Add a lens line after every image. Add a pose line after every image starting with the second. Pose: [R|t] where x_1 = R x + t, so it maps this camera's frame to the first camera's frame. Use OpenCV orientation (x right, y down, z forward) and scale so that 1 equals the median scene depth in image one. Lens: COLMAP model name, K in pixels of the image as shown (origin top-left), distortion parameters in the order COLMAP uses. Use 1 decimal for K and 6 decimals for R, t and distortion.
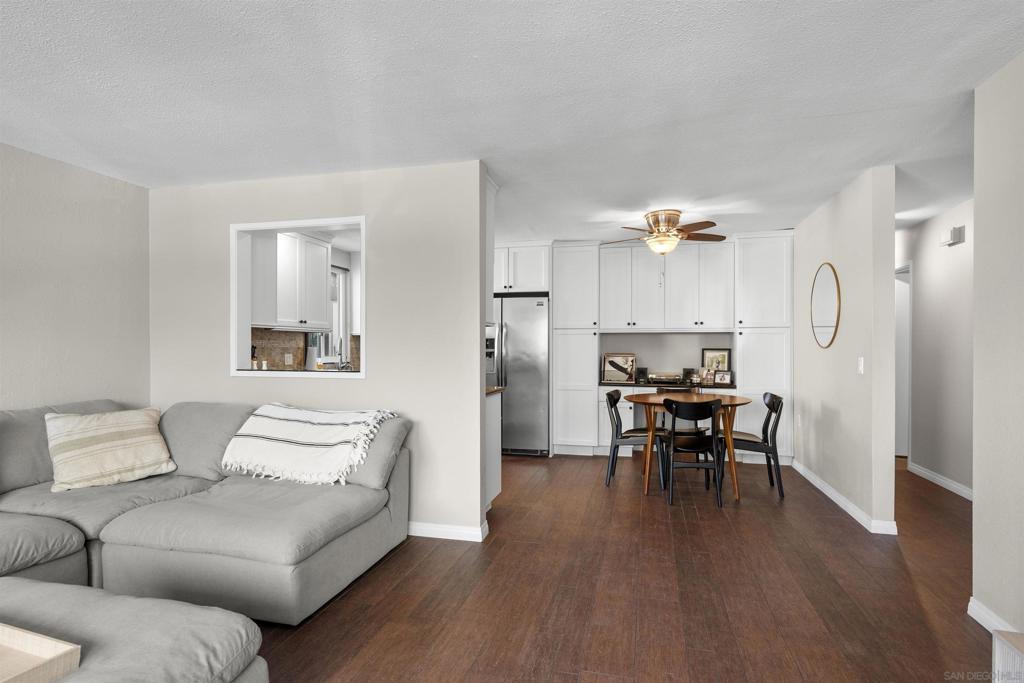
lens RADIAL K [[515.8, 0, 510.5], [0, 515.8, 345.3], [0, 0, 1]] dist [0.000714, 0.000031]
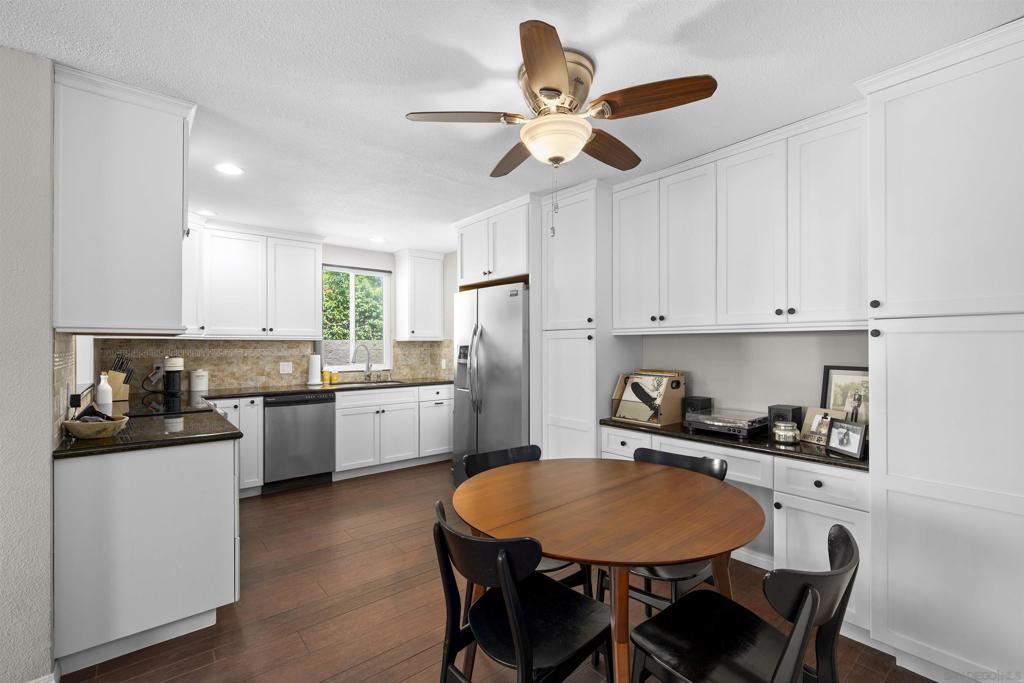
lens RADIAL K [[448.3, 0, 512.0], [0, 448.3, 341.5], [0, 0, 1]] dist [-0.000100, -0.000176]
pose [[0.816002, -0.007252, -0.578004, 0.386287], [0.004350, 0.999970, -0.006406, -0.014684], [0.578033, 0.002713, 0.816009, 0.522919]]
